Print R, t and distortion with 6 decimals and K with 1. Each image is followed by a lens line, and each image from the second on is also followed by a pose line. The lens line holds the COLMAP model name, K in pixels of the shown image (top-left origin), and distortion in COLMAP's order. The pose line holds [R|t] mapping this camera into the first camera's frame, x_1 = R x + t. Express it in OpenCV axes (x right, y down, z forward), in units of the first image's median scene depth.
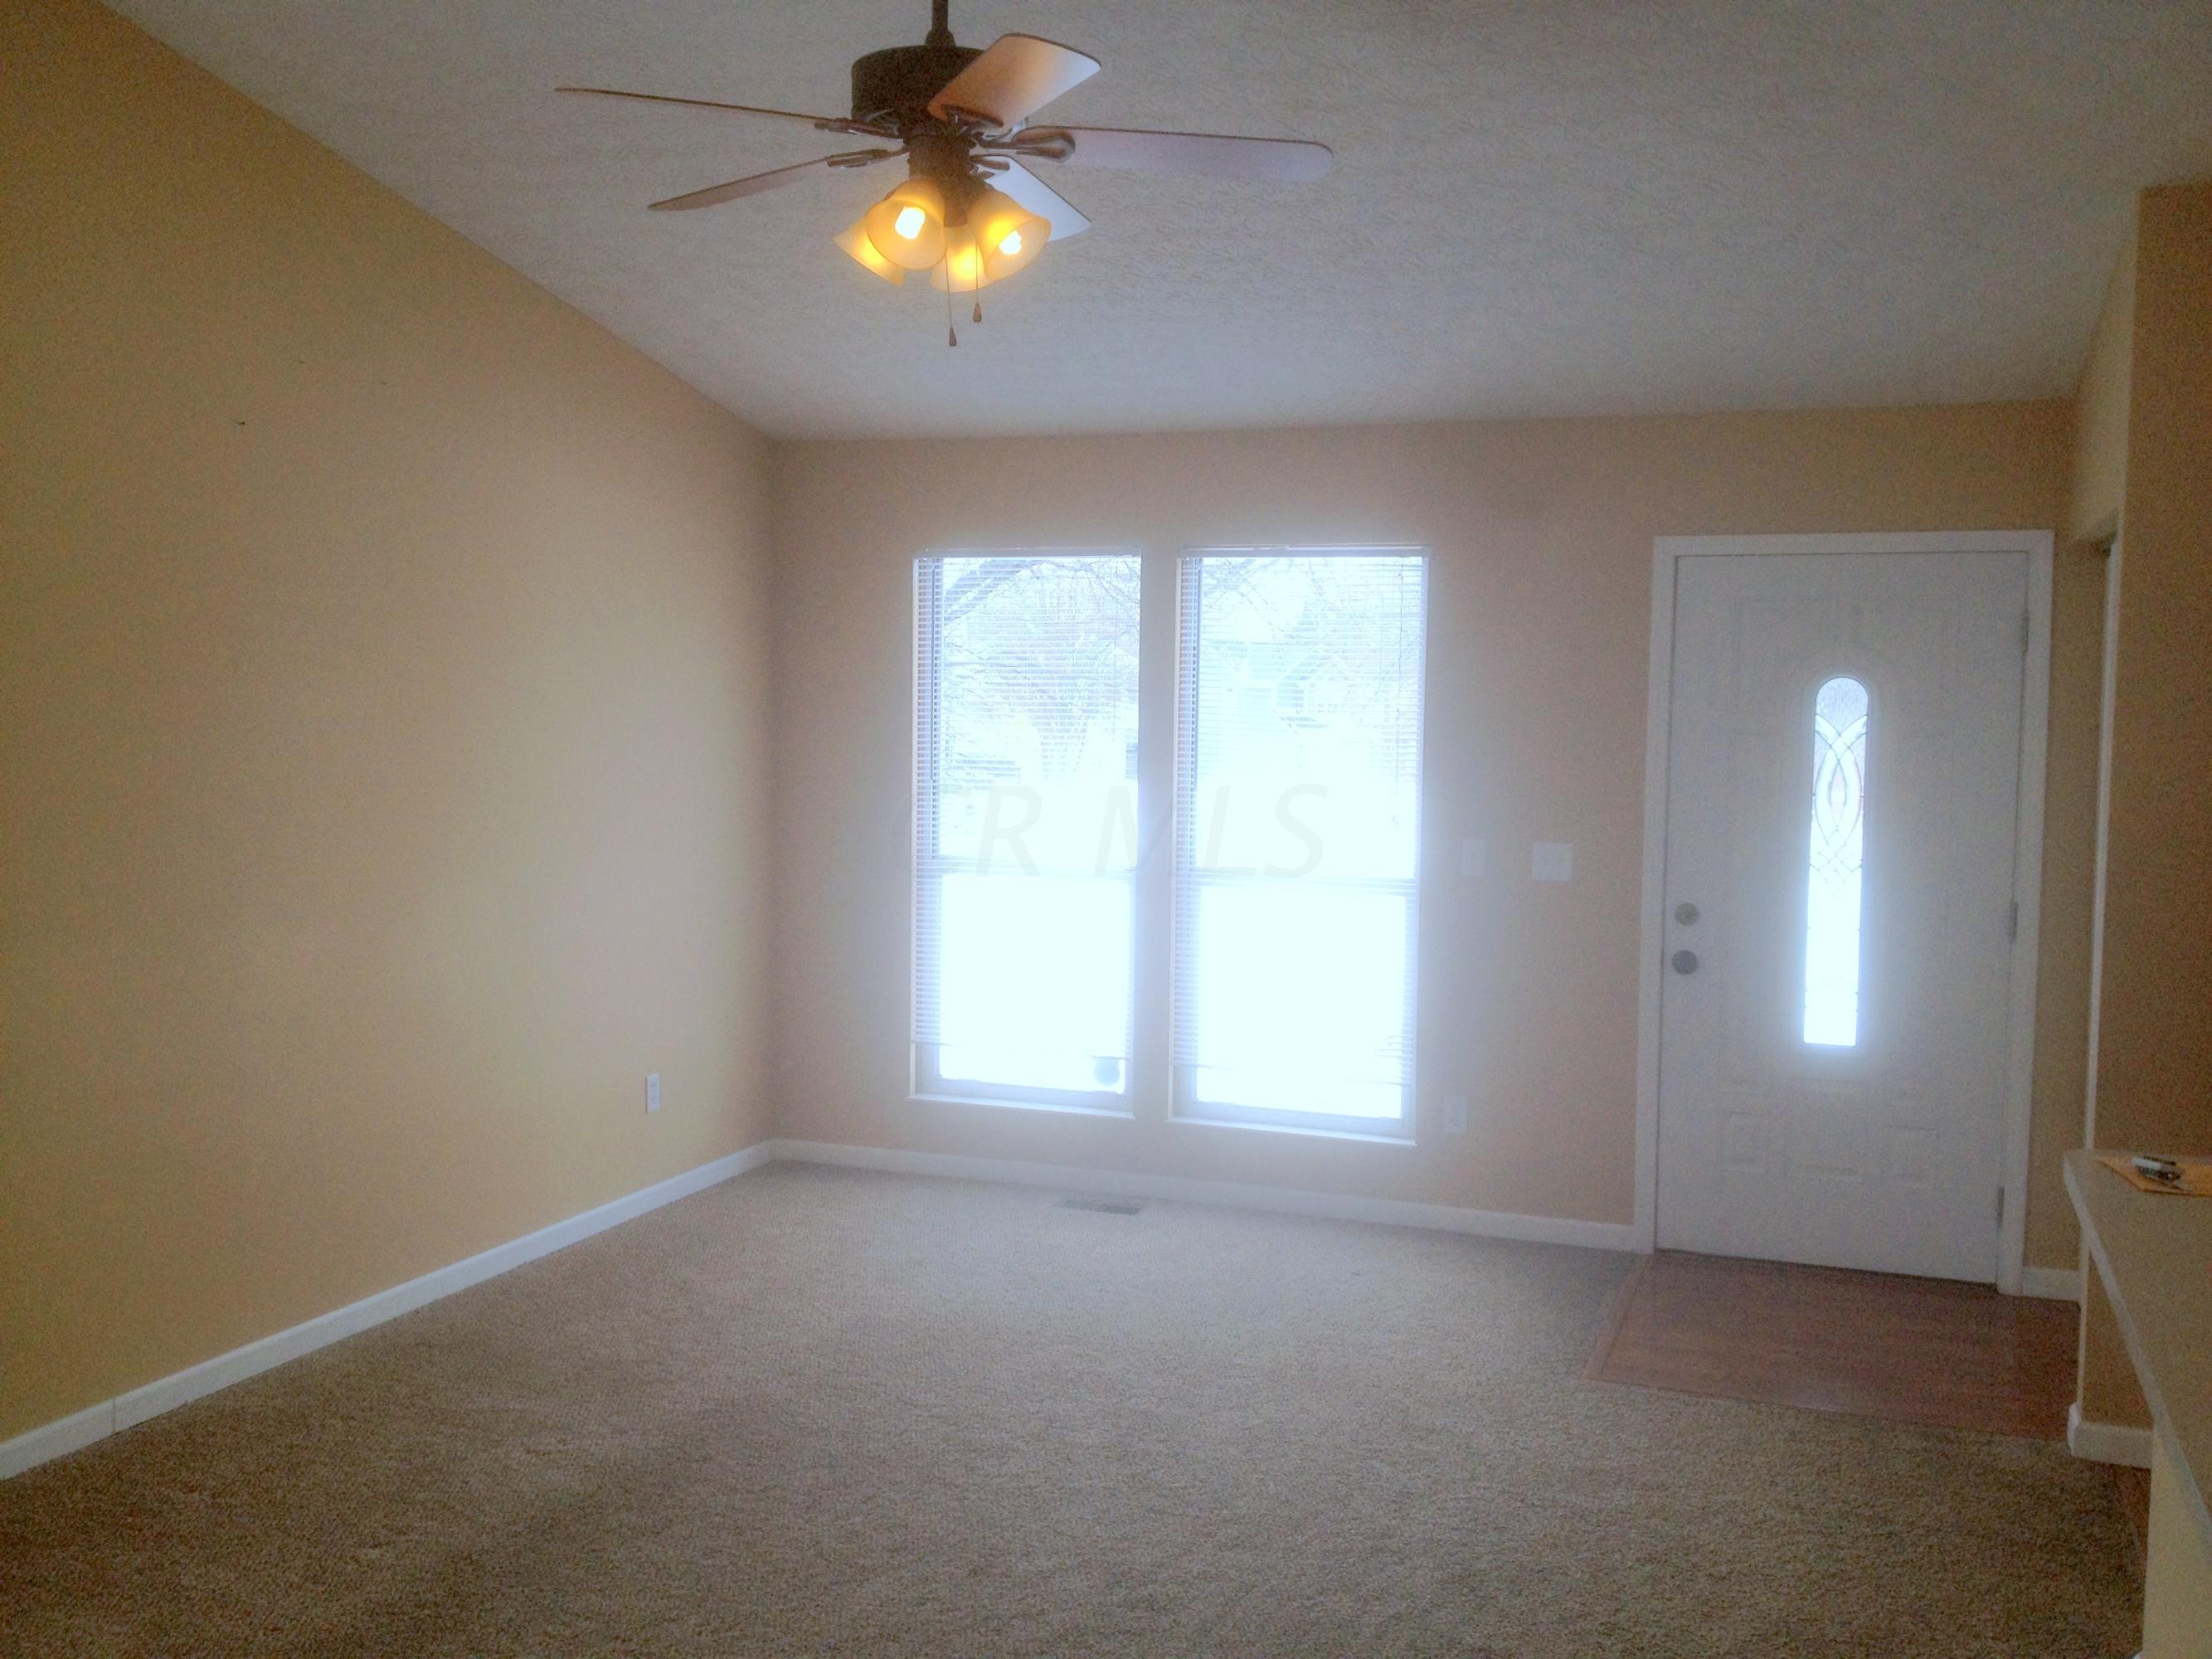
lens RADIAL K [[2177.8, 0, 1106.0], [0, 2177.8, 829.5], [0, 0, 1]] dist [0.179959, 0.002418]
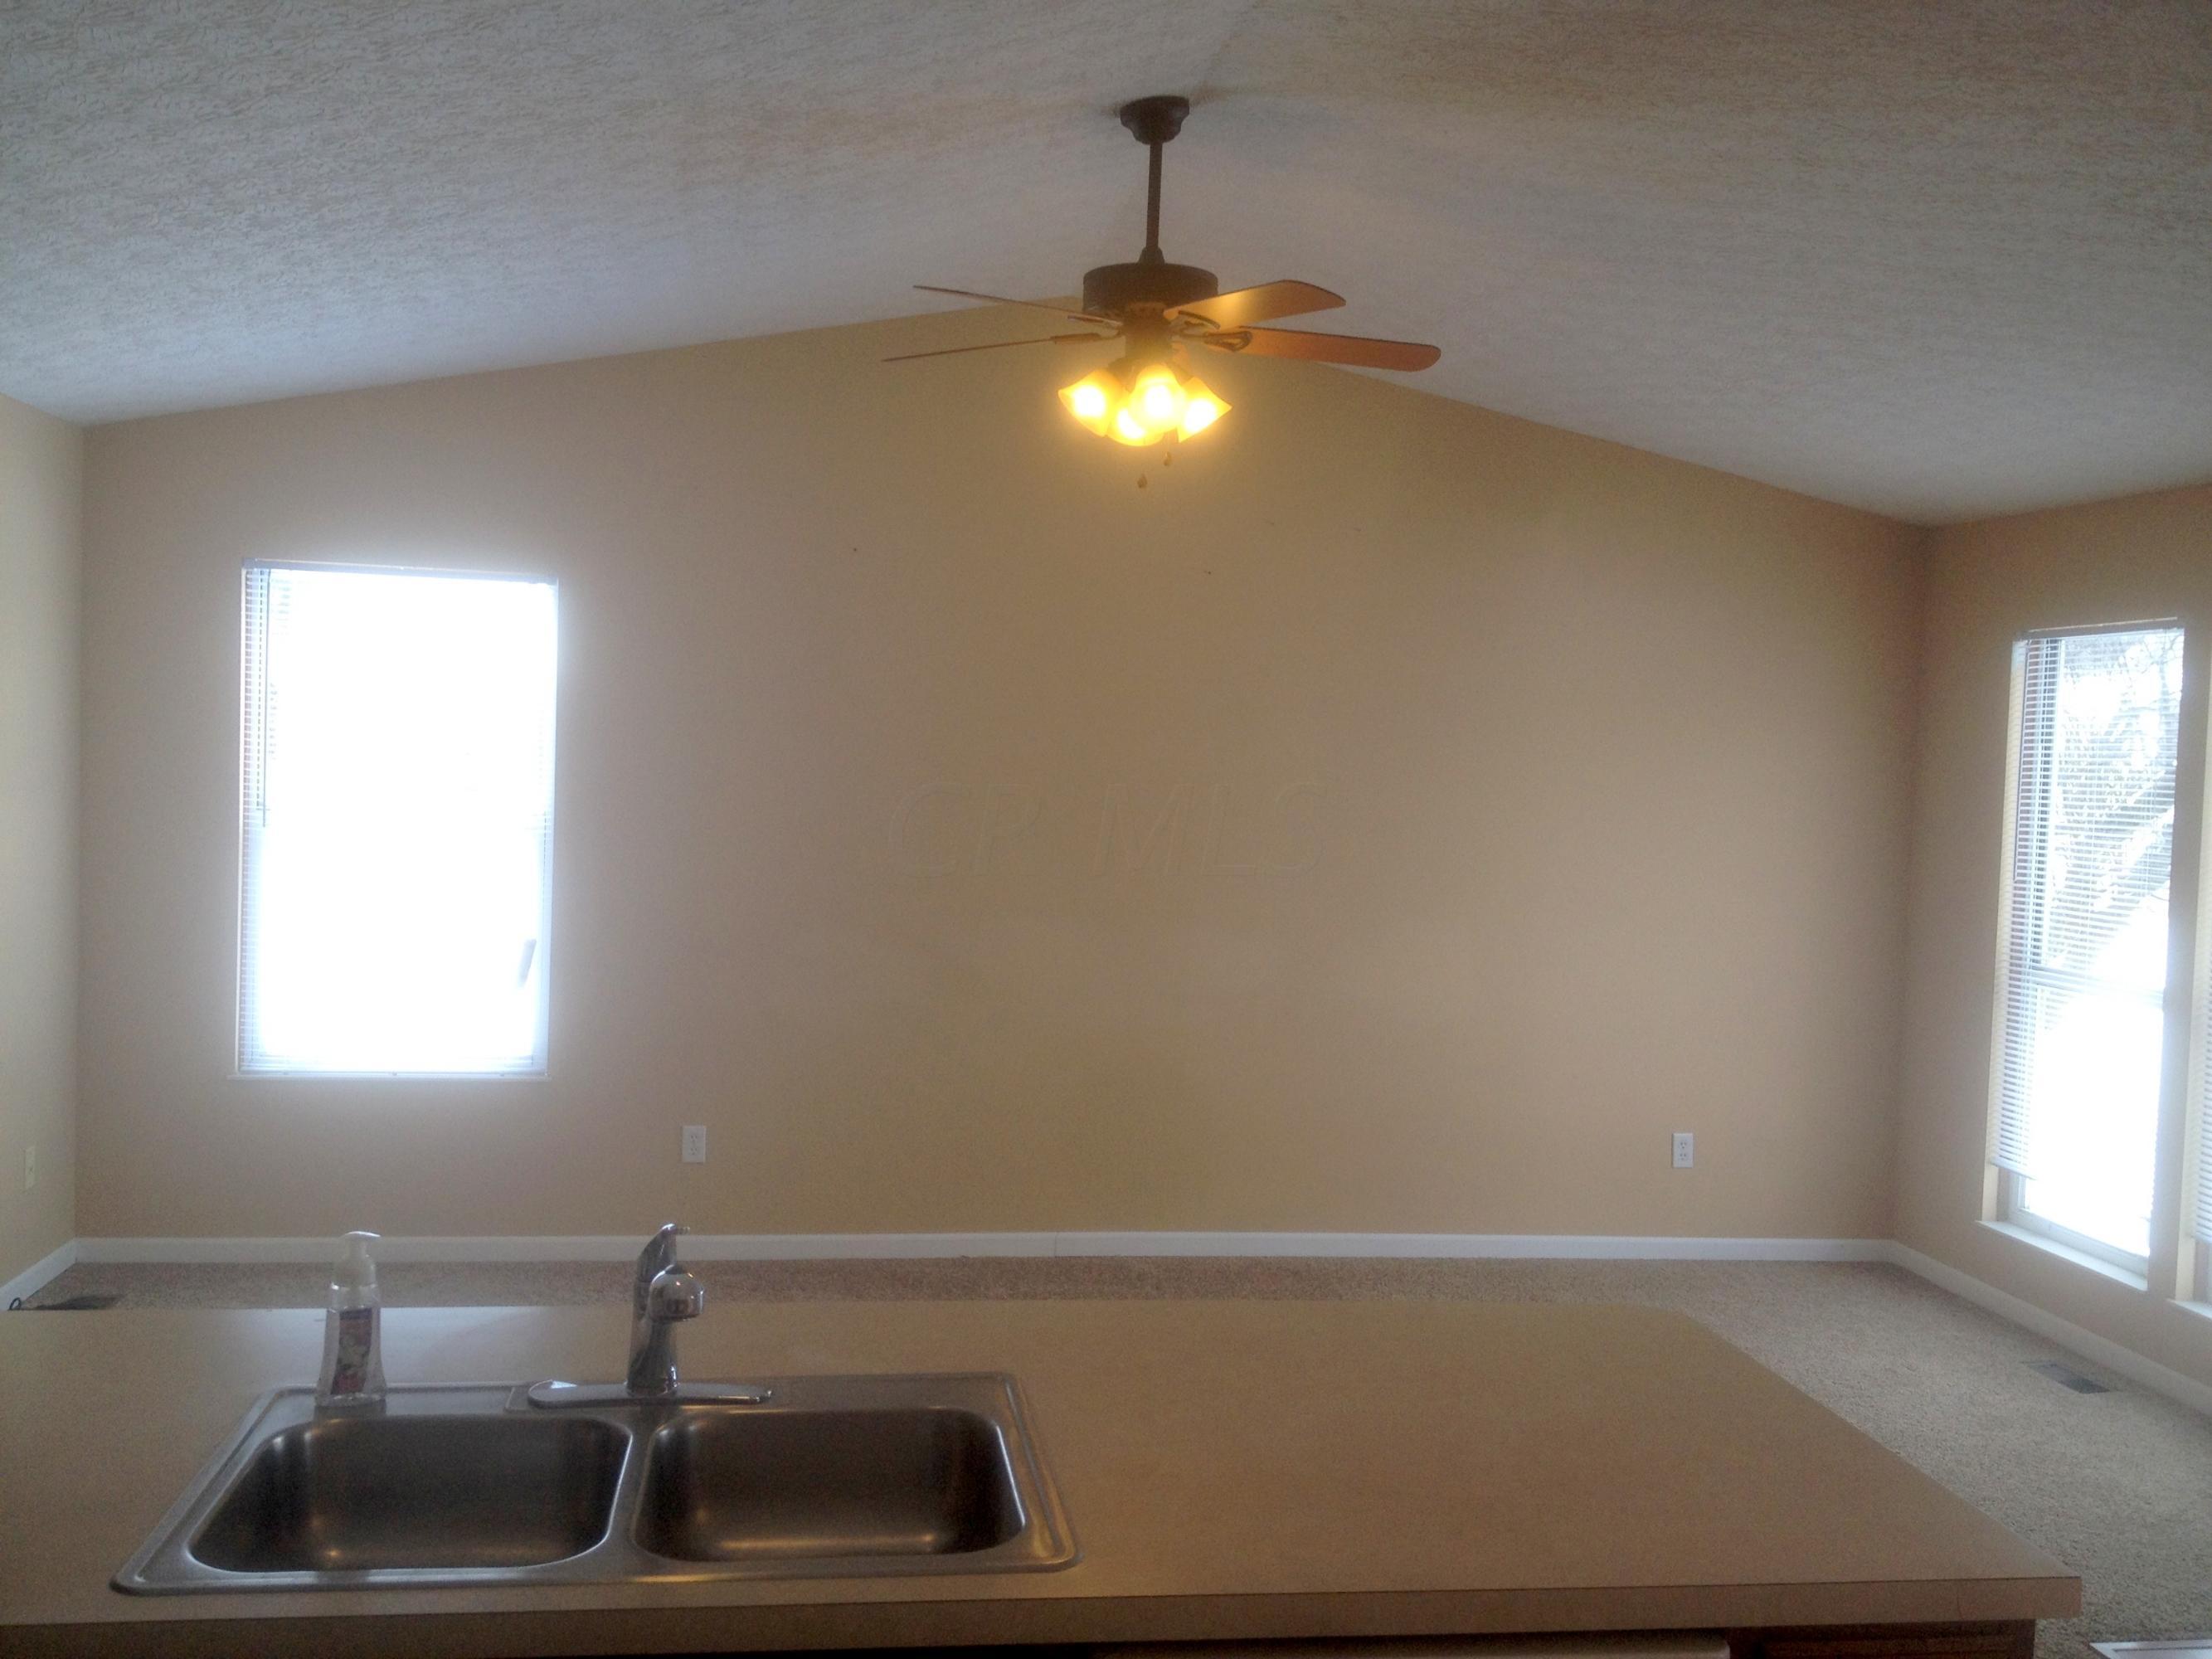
lens RADIAL K [[2228.9, 0, 1106.0], [0, 2228.9, 829.5], [0, 0, 1]] dist [-0.005274, -0.004215]
pose [[0.486023, 0.046041, -0.872732, 0.587012], [-0.095956, 0.995385, -0.000926, -0.006025], [0.868662, 0.084194, 0.488198, 0.224231]]
